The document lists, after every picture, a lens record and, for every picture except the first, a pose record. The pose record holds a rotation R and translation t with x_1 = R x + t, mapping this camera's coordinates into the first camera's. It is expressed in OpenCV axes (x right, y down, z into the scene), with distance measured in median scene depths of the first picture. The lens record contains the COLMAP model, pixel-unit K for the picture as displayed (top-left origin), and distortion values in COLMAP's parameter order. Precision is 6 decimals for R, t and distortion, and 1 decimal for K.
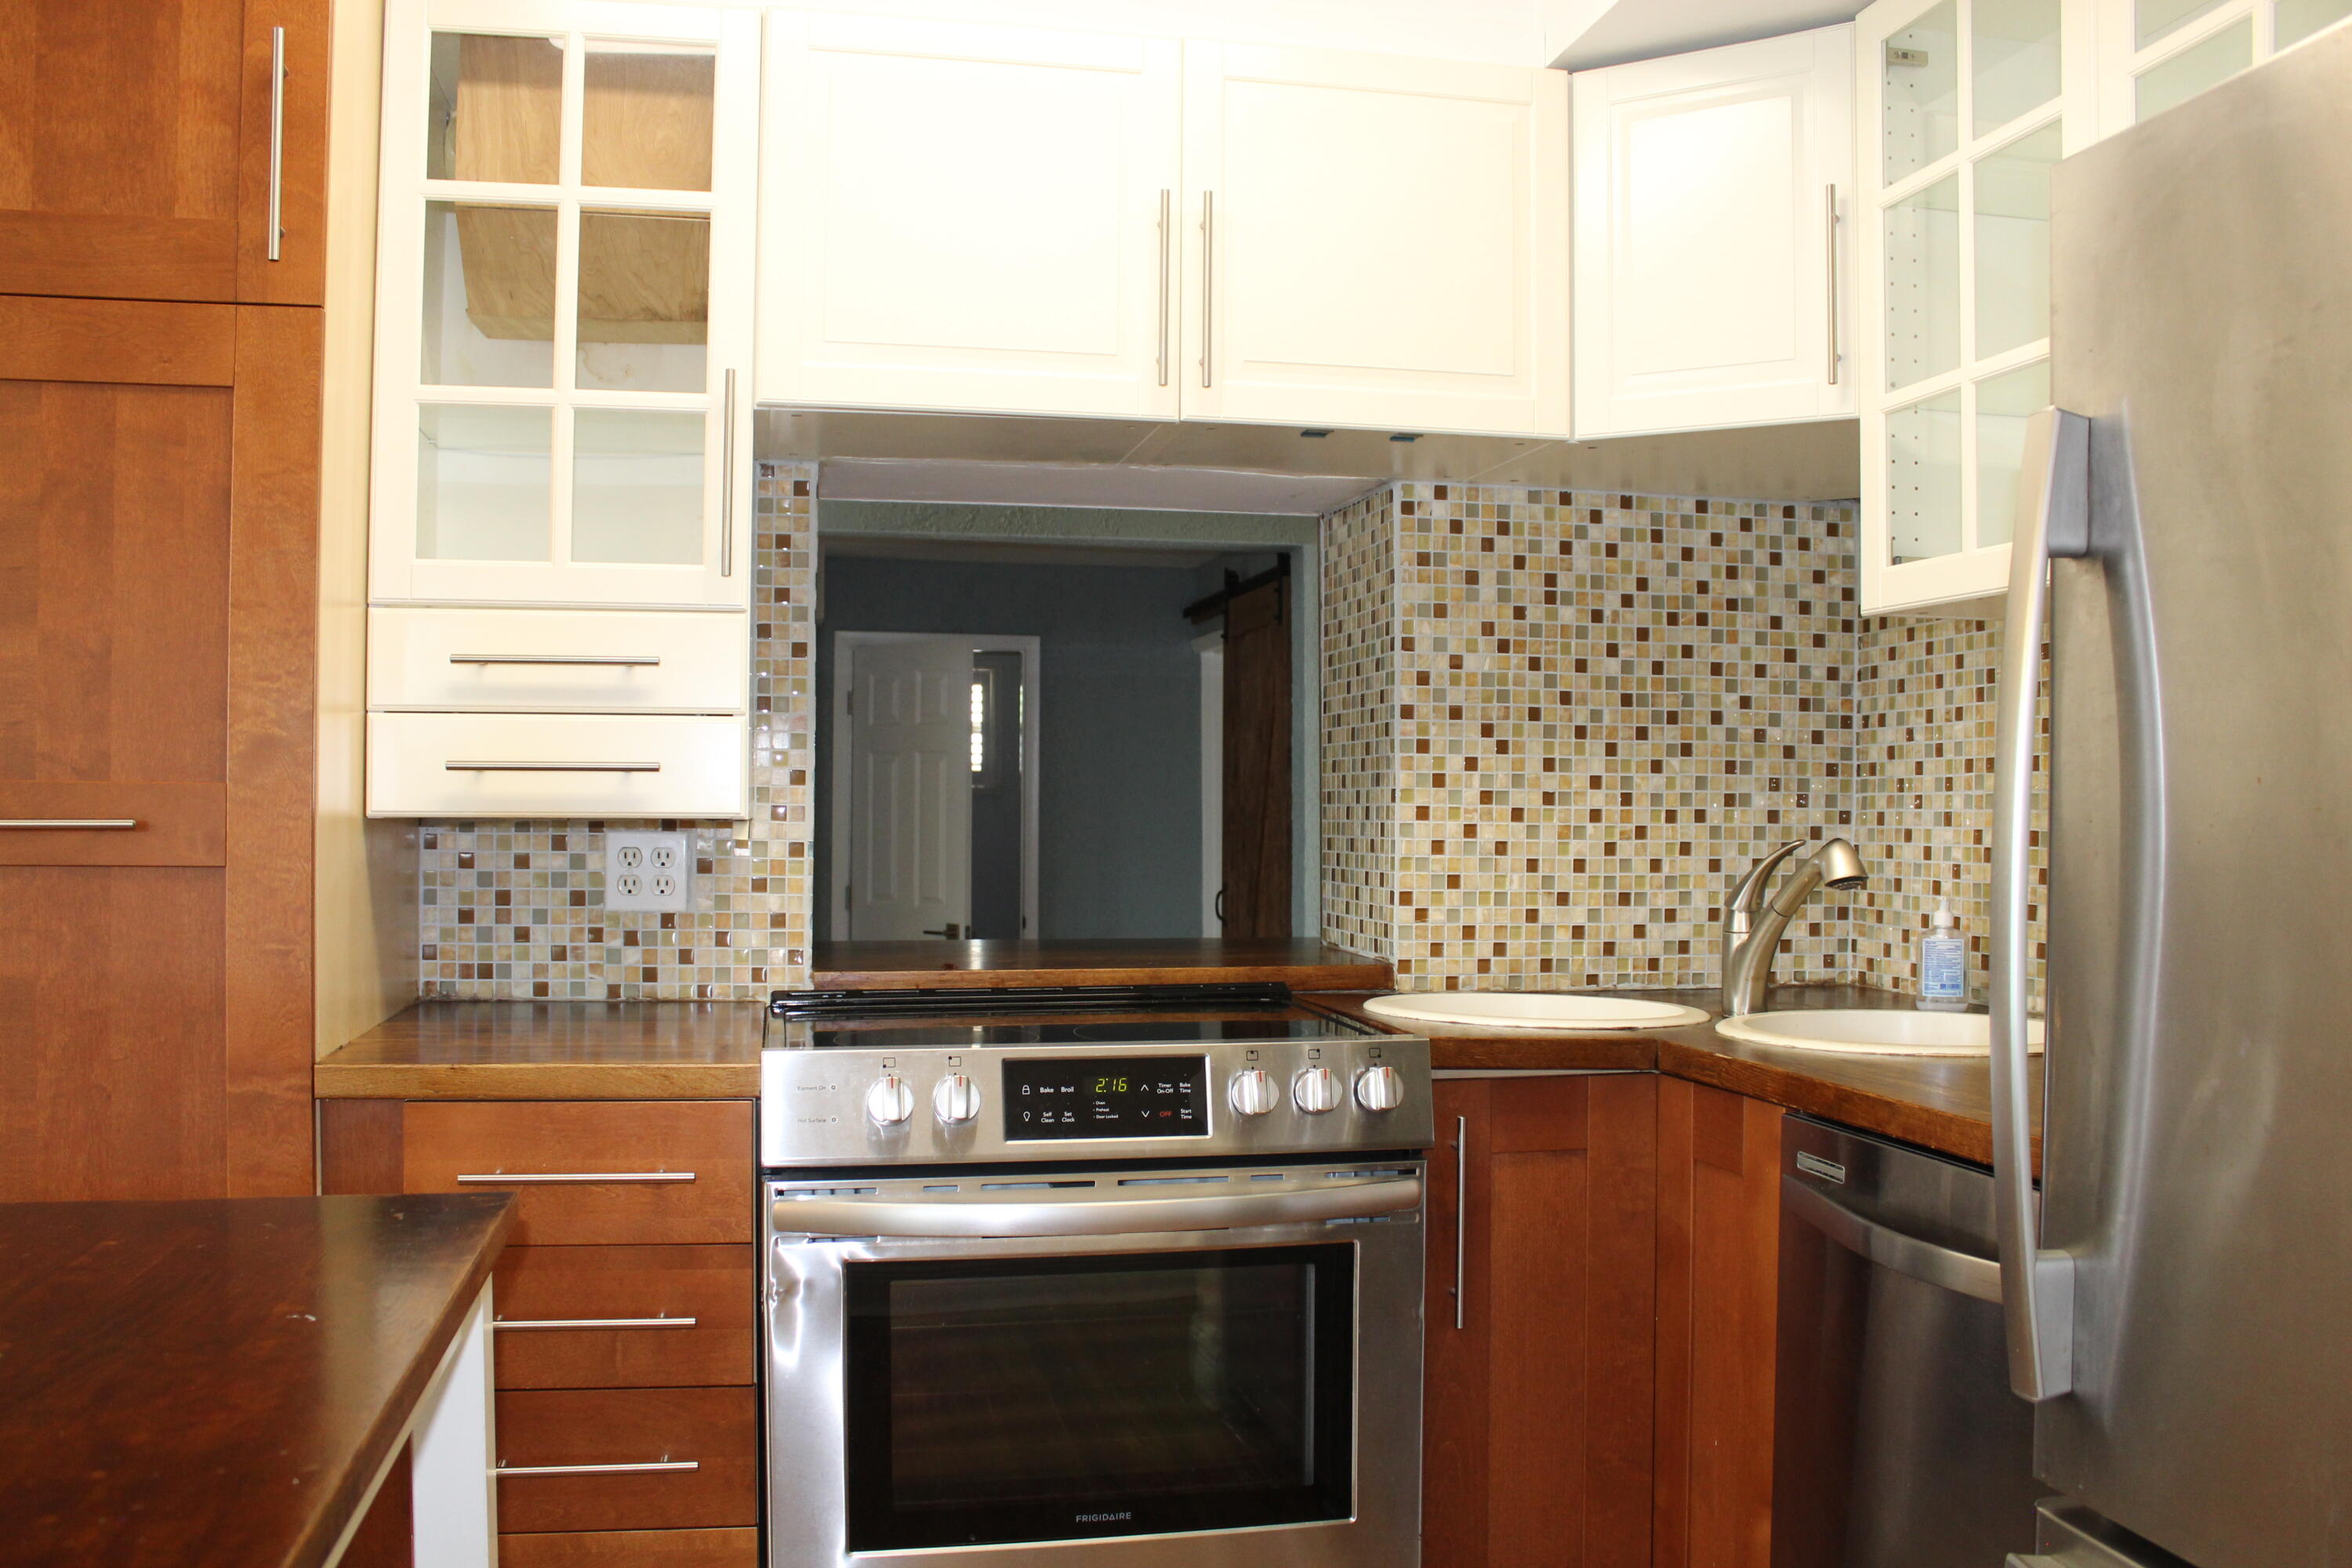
lens RADIAL K [[1973.6, 0, 1166.0], [0, 1973.6, 795.9], [0, 0, 1]] dist [-0.163454, 0.138176]
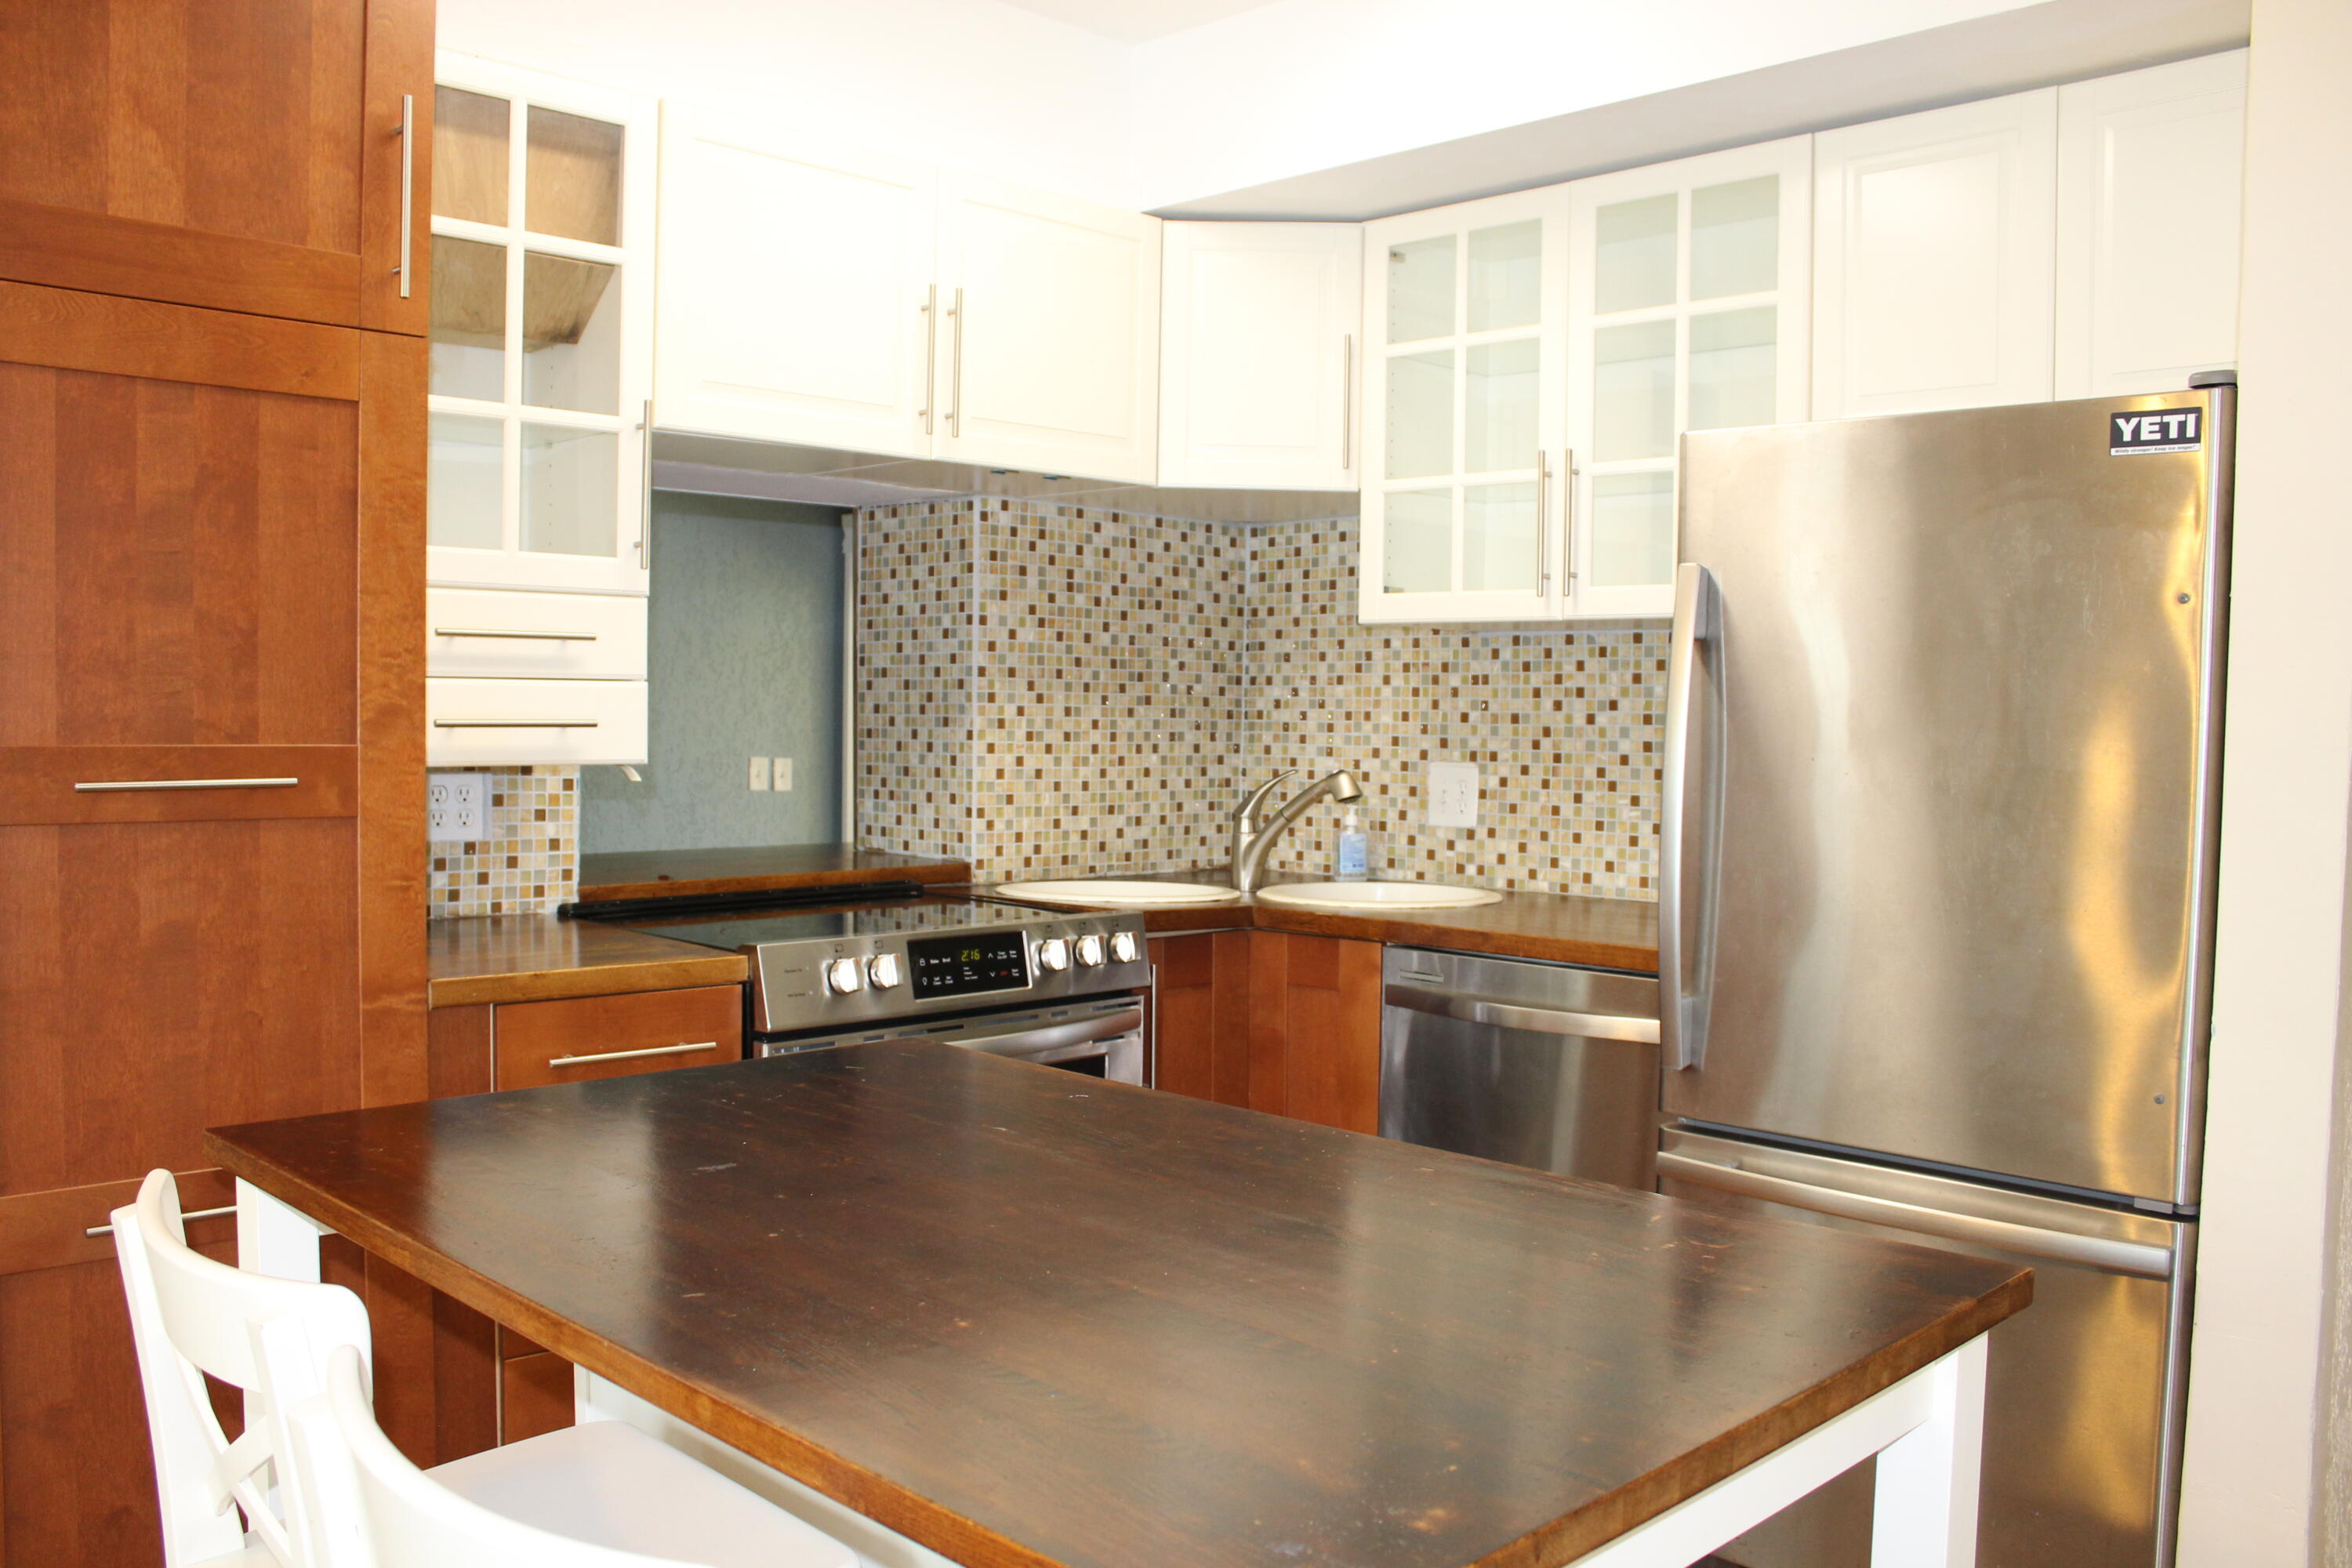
lens RADIAL K [[1973.6, 0, 1161.0], [0, 1973.6, 799.3], [0, 0, 1]] dist [-0.163454, 0.138176]
pose [[0.836520, -0.019349, 0.547595, -0.621386], [-0.011696, 0.998518, 0.053149, -0.035759], [-0.547812, -0.050865, 0.835054, -0.213571]]
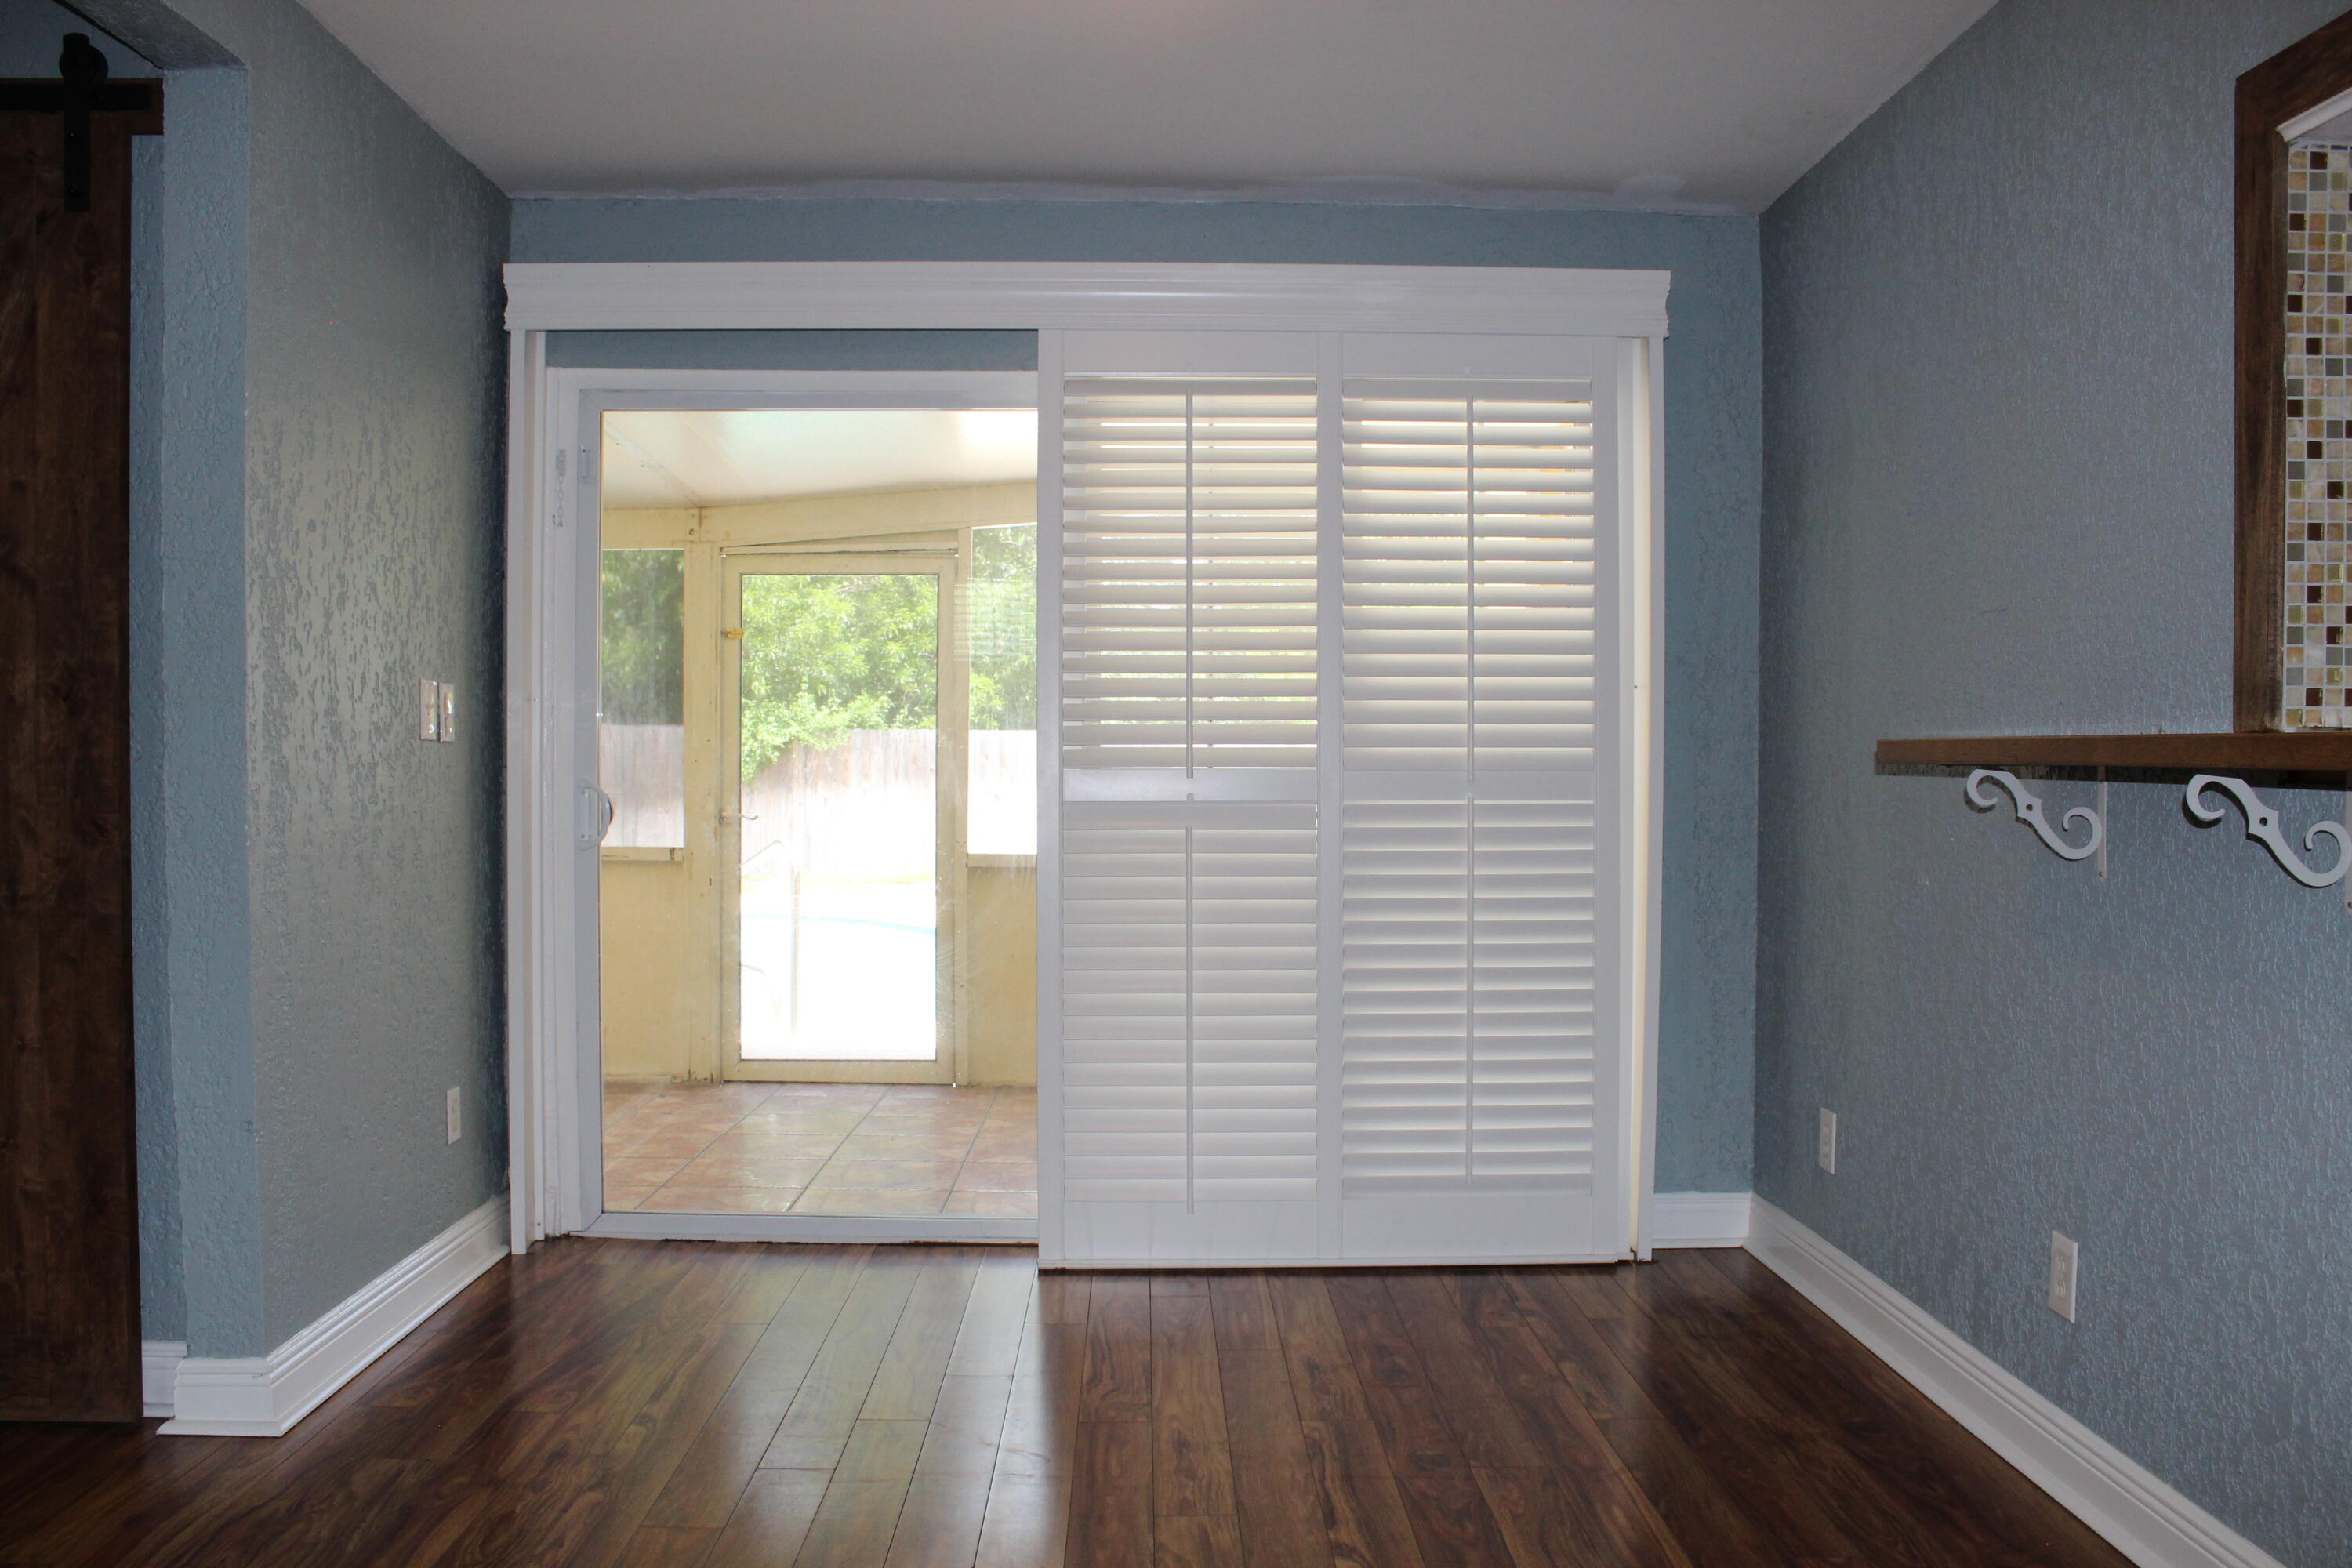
lens RADIAL K [[1973.6, 0, 1157.8], [0, 1973.6, 795.4], [0, 0, 1]] dist [-0.163454, 0.138176]
pose [[0.187196, -0.027730, 0.981931, -0.960856], [-0.008600, 0.999517, 0.029866, 0.113637], [-0.982285, -0.014035, 0.186867, 1.782483]]
